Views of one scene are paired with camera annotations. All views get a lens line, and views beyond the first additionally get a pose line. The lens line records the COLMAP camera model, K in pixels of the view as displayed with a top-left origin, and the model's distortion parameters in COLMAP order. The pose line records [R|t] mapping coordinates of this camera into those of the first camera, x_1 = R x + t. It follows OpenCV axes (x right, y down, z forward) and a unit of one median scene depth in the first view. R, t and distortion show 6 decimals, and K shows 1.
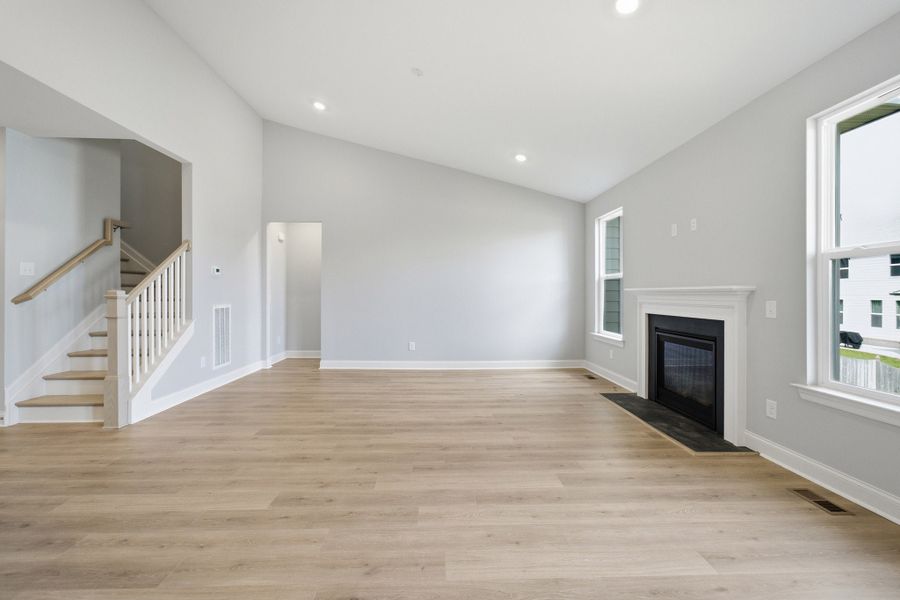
lens RADIAL K [[379.5, 0, 448.4], [0, 379.5, 295.8], [0, 0, 1]] dist [0.017853, -0.000249]
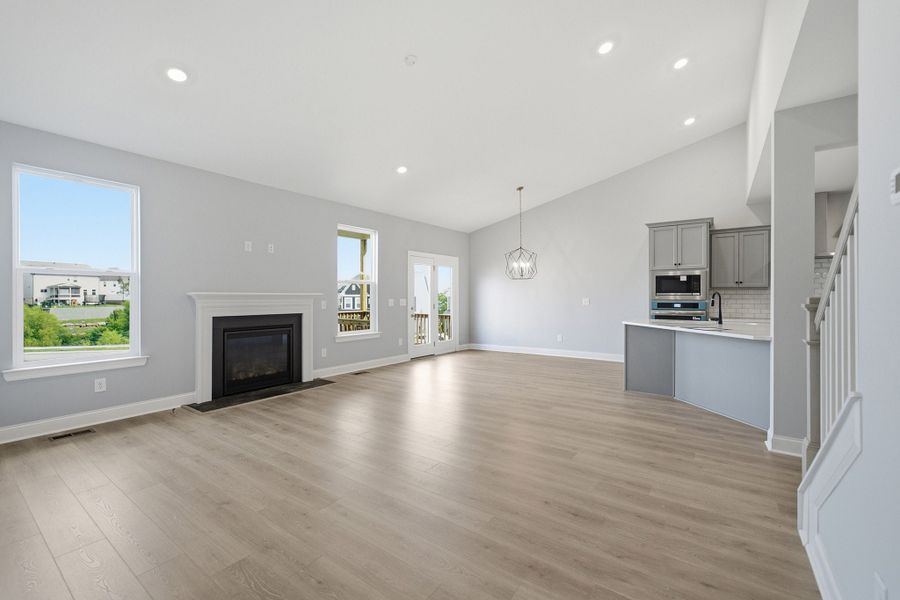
lens RADIAL K [[379.5, 0, 448.4], [0, 379.5, 295.8], [0, 0, 1]] dist [0.017853, -0.000249]
pose [[-0.791354, 0.002021, 0.611355, -0.886593], [-0.000801, 0.999990, -0.004343, -0.008085], [-0.611358, -0.003927, -0.791344, 2.055132]]
